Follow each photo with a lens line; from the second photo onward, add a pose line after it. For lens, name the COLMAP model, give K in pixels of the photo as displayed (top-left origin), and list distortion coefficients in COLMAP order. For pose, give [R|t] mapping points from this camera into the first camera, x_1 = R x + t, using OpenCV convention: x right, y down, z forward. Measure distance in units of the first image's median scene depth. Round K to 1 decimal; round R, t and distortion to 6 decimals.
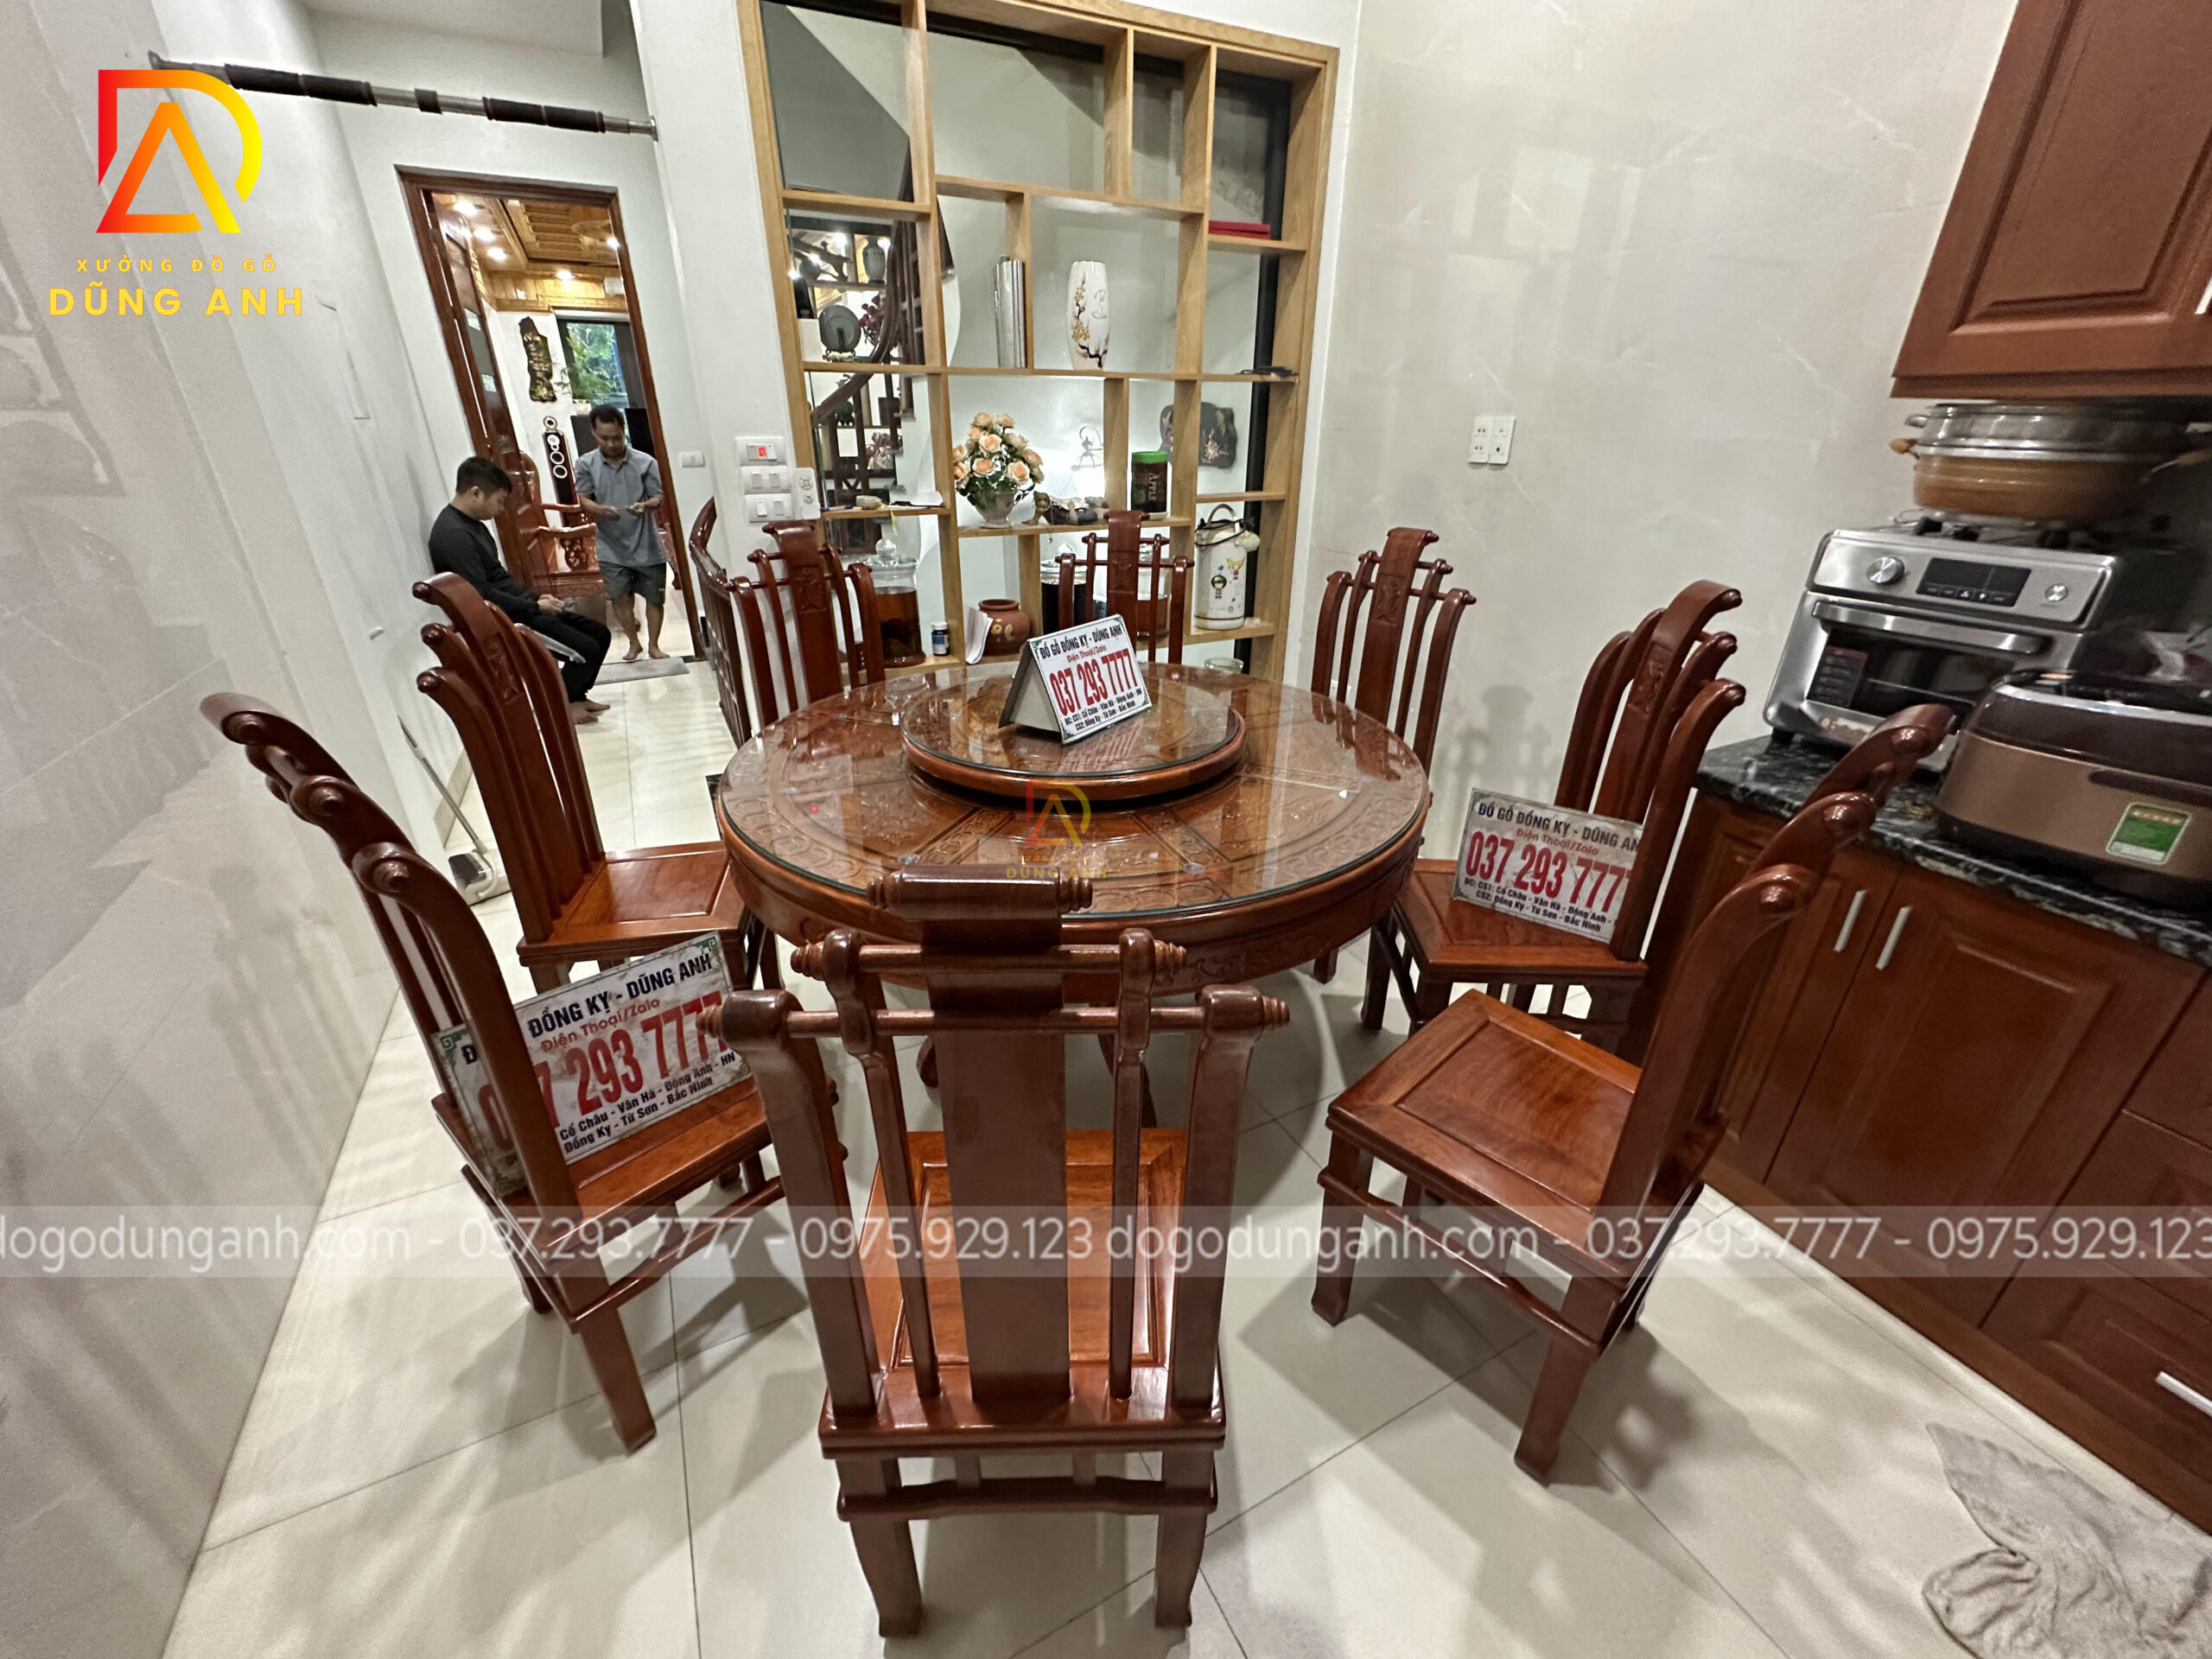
lens RADIAL K [[883.1, 0, 1096.1], [0, 883.1, 867.3], [0, 0, 1]] dist [-0.006050, 0.001018]
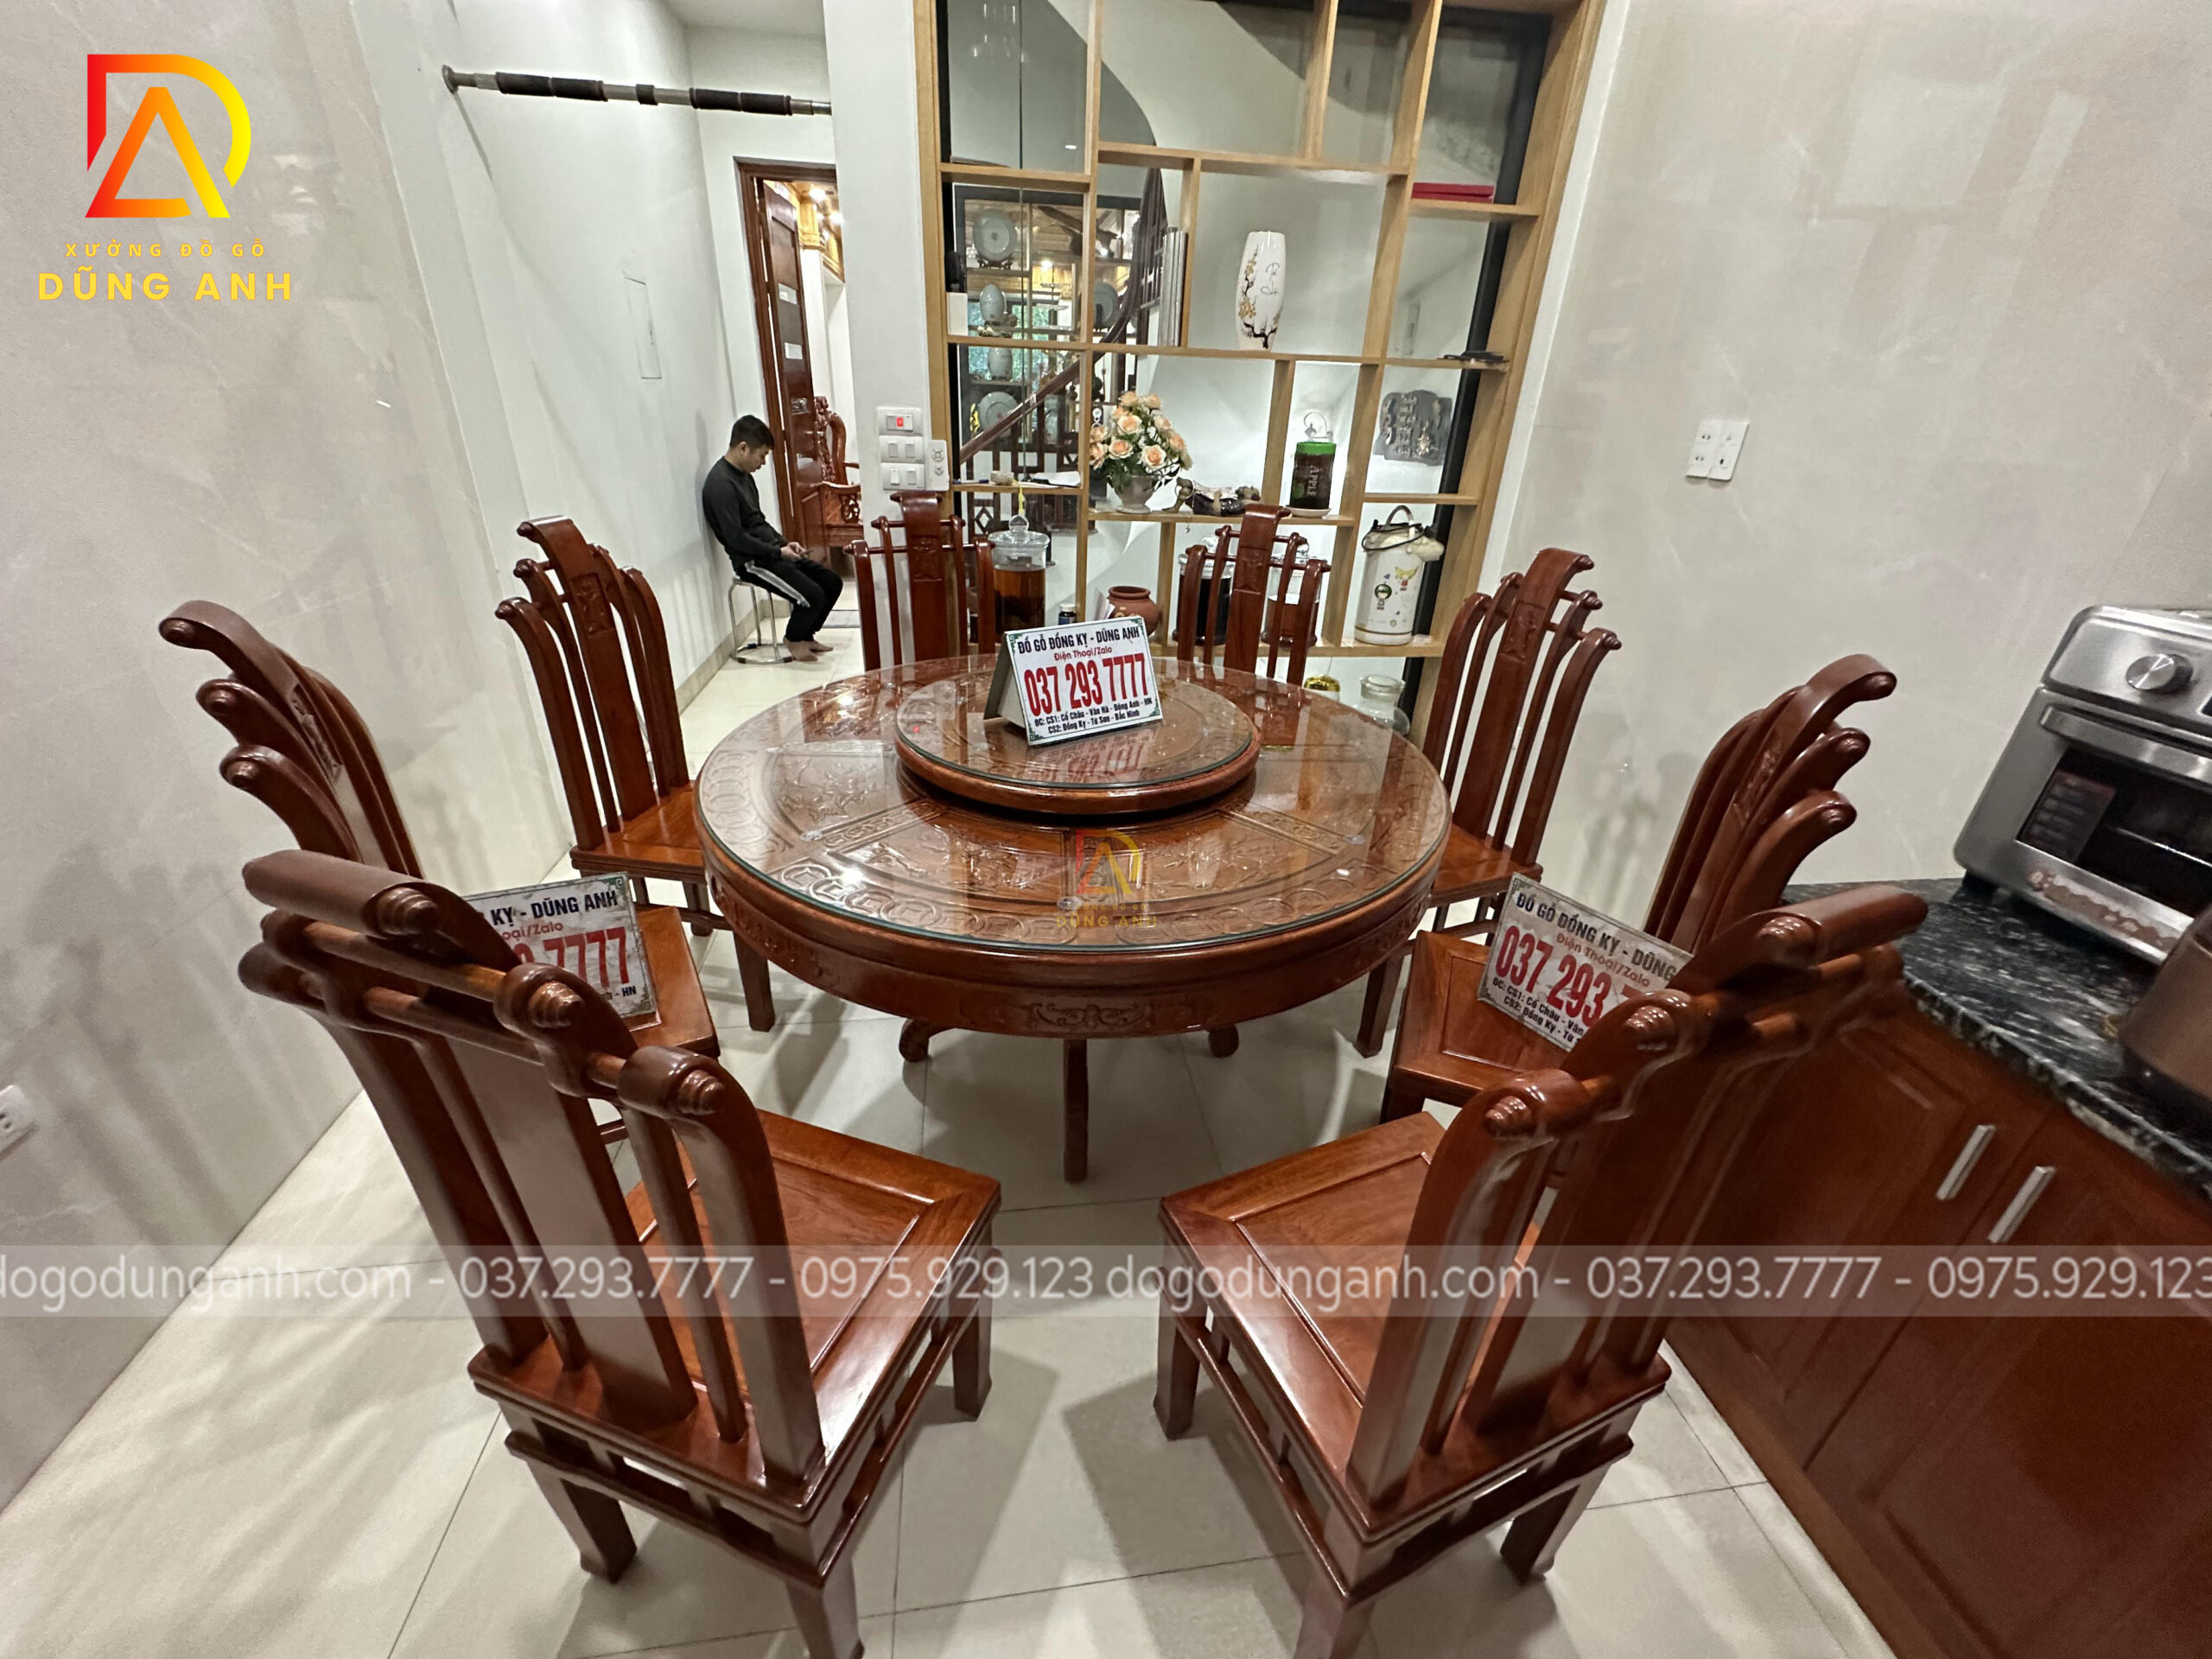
lens RADIAL K [[883.1, 0, 1046.2], [0, 883.1, 863.1], [0, 0, 1]] dist [-0.006050, 0.001018]
pose [[0.941205, 0.186225, -0.281876, 0.227106], [-0.182091, 0.982425, 0.041037, -0.048788], [0.284564, 0.012703, 0.958573, 0.083475]]
